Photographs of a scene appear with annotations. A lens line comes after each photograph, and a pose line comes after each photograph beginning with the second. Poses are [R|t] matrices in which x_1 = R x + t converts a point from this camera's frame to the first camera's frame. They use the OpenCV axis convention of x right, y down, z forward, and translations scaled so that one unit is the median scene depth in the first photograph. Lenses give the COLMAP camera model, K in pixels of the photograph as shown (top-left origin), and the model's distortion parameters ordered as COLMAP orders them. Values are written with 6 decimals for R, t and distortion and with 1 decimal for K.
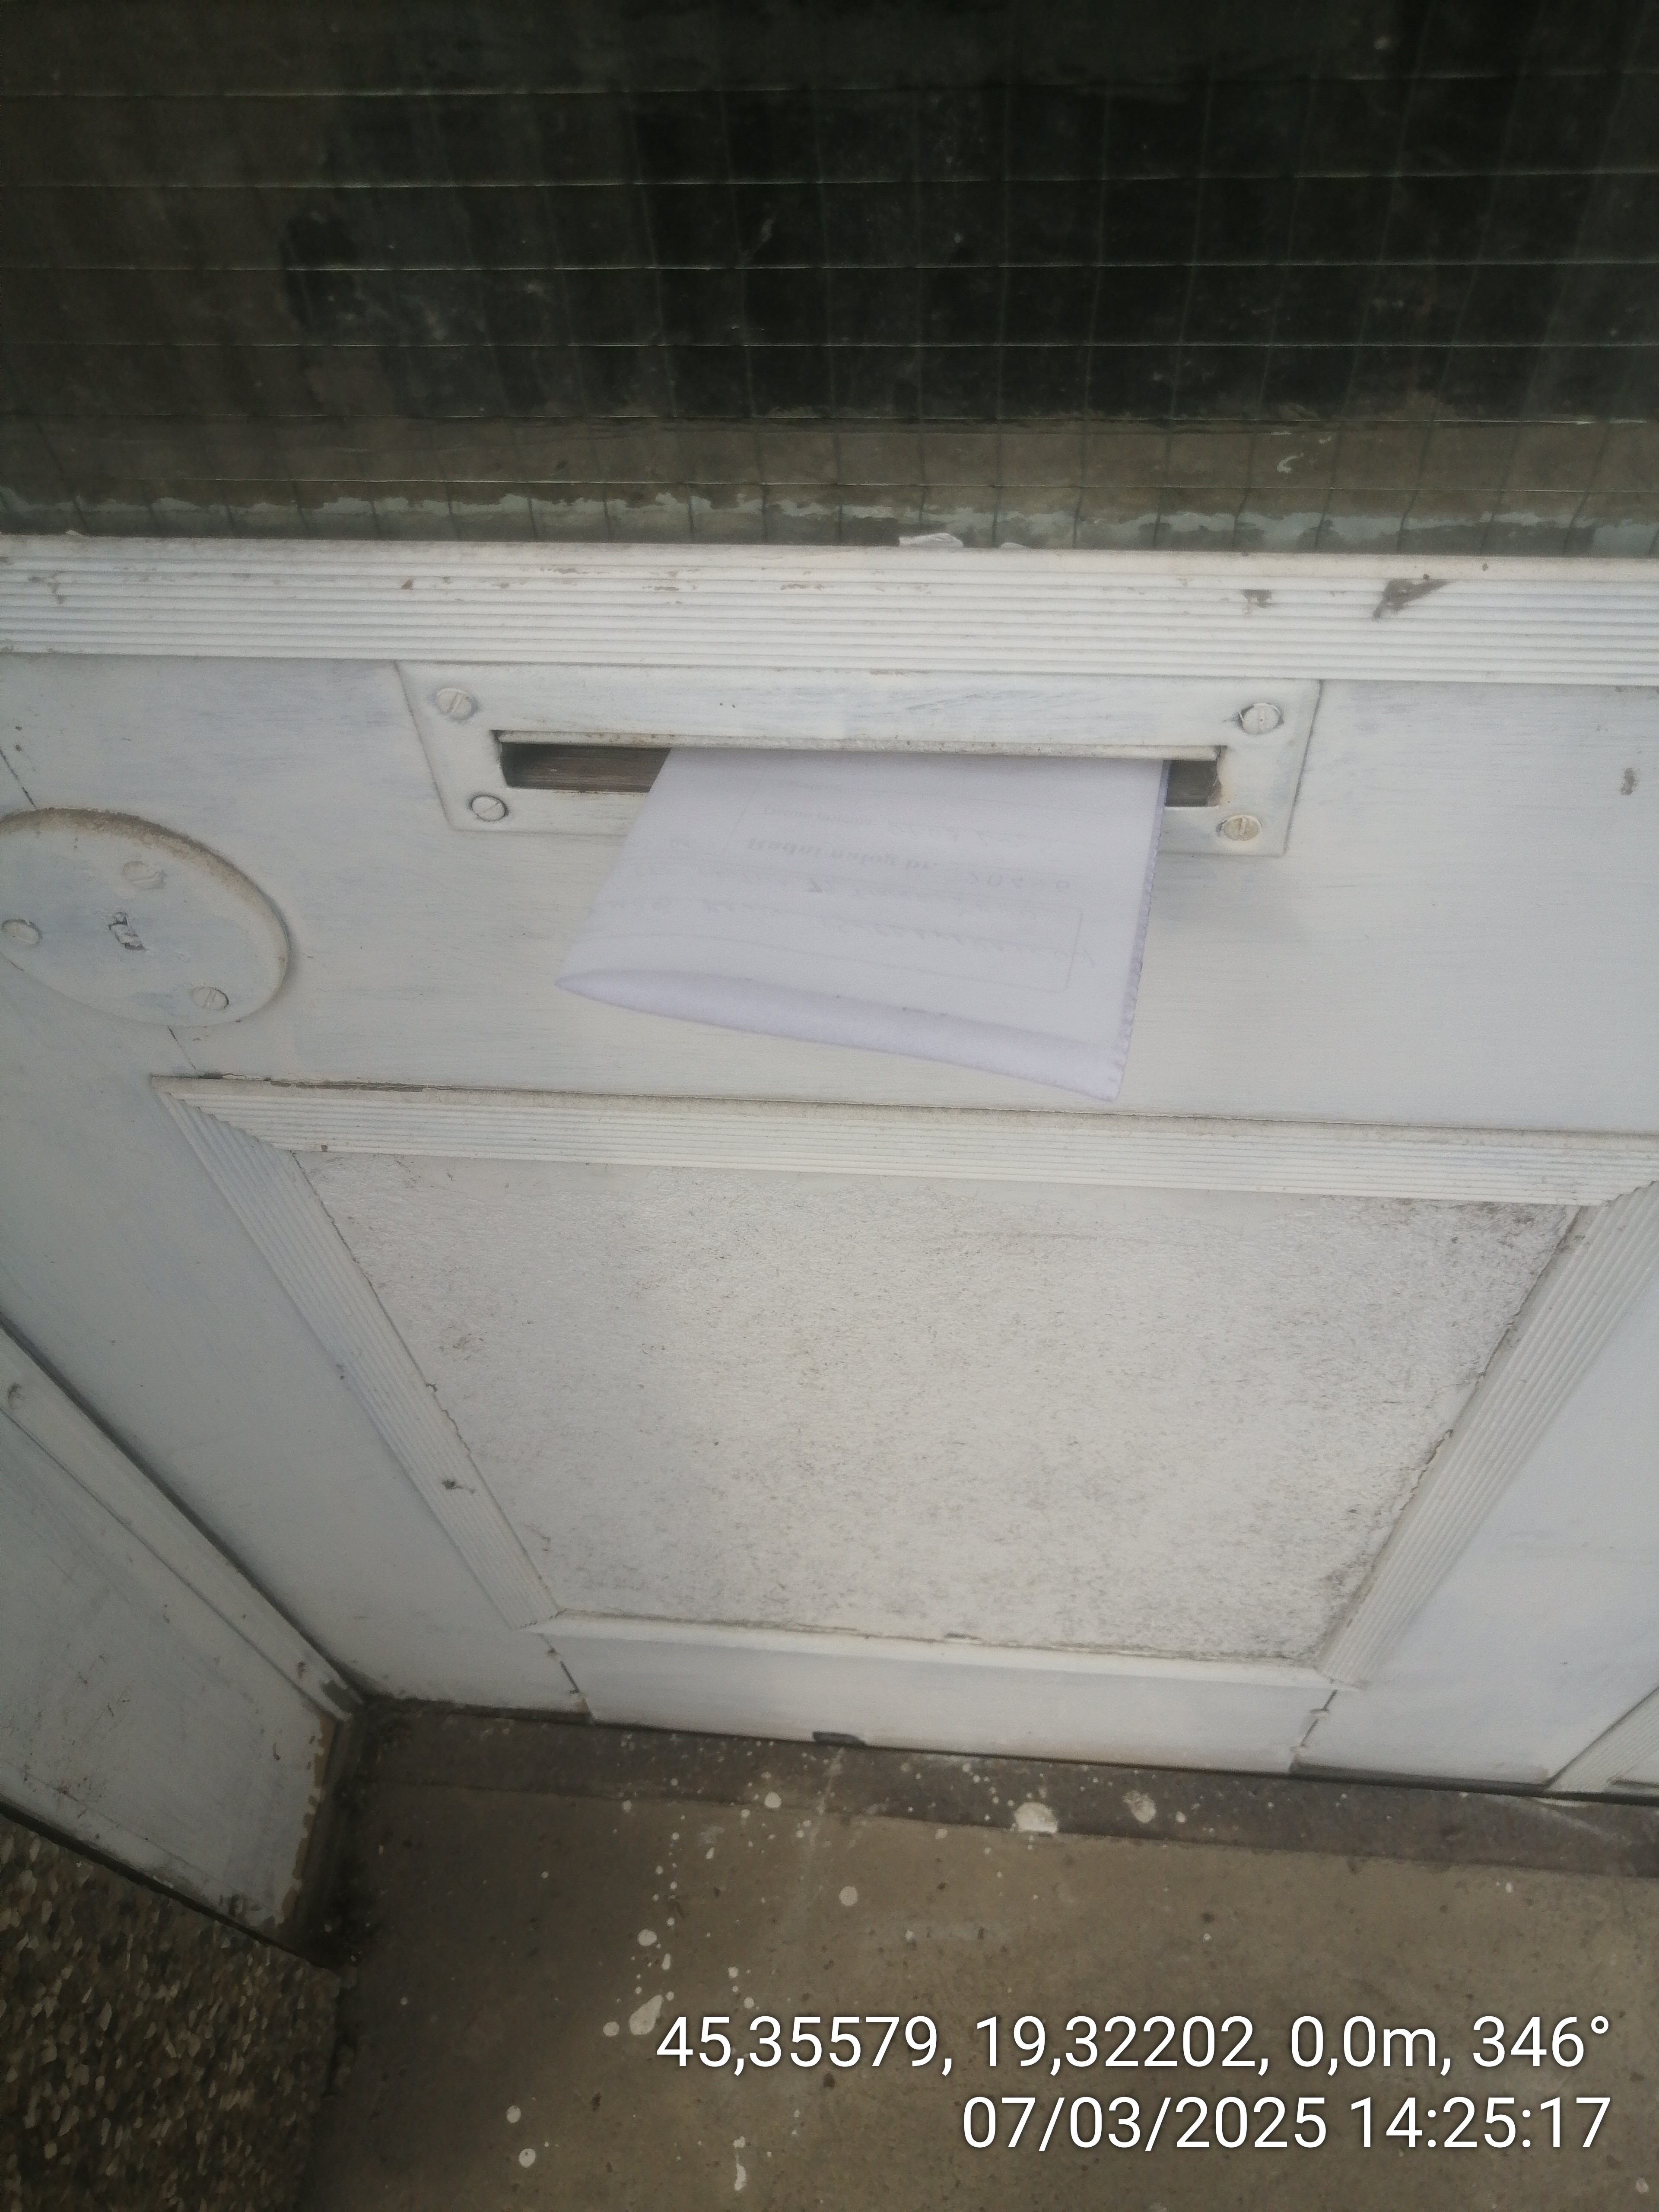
lens RADIAL K [[1721.8, 0, 833.0], [0, 1721.8, 1098.8], [0, 0, 1]] dist [-0.026518, 0.039531]
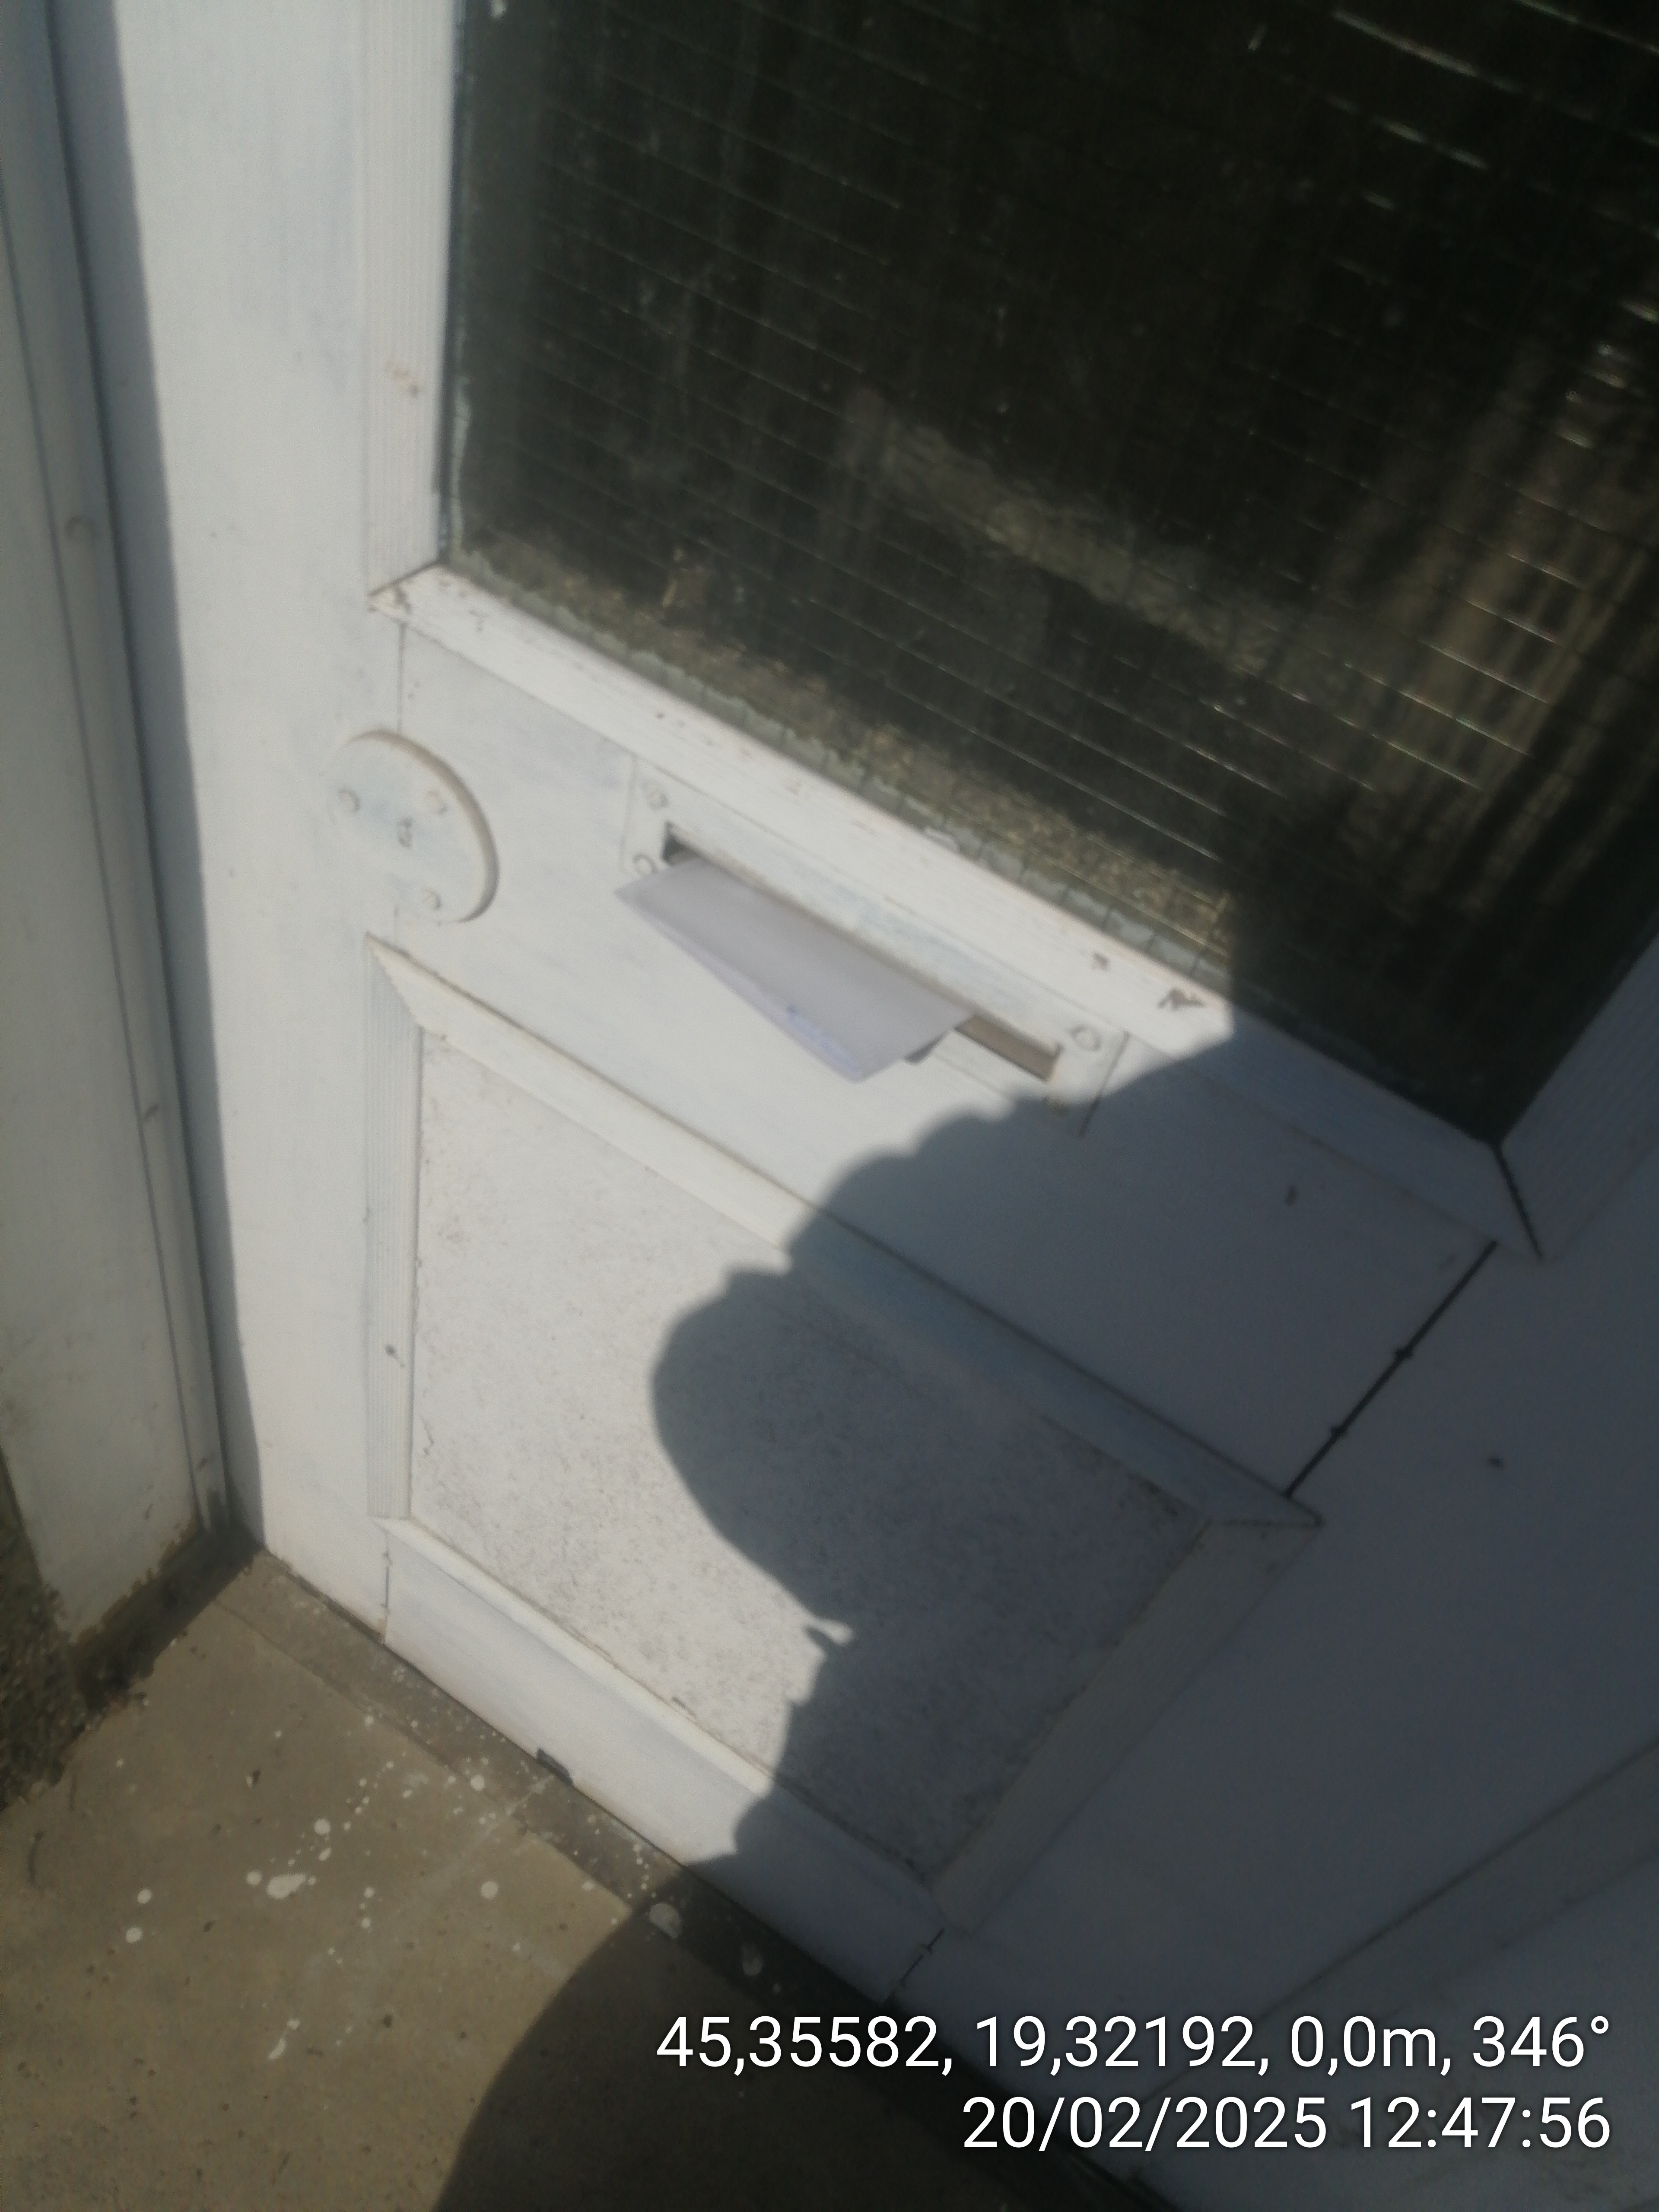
lens RADIAL K [[1721.8, 0, 828.1], [0, 1721.8, 1105.8], [0, 0, 1]] dist [-0.026518, 0.039531]
pose [[0.864803, 0.484666, -0.131200, 0.113128], [-0.499369, 0.857468, -0.124013, 0.056629], [0.052395, 0.172764, 0.983569, -0.215028]]
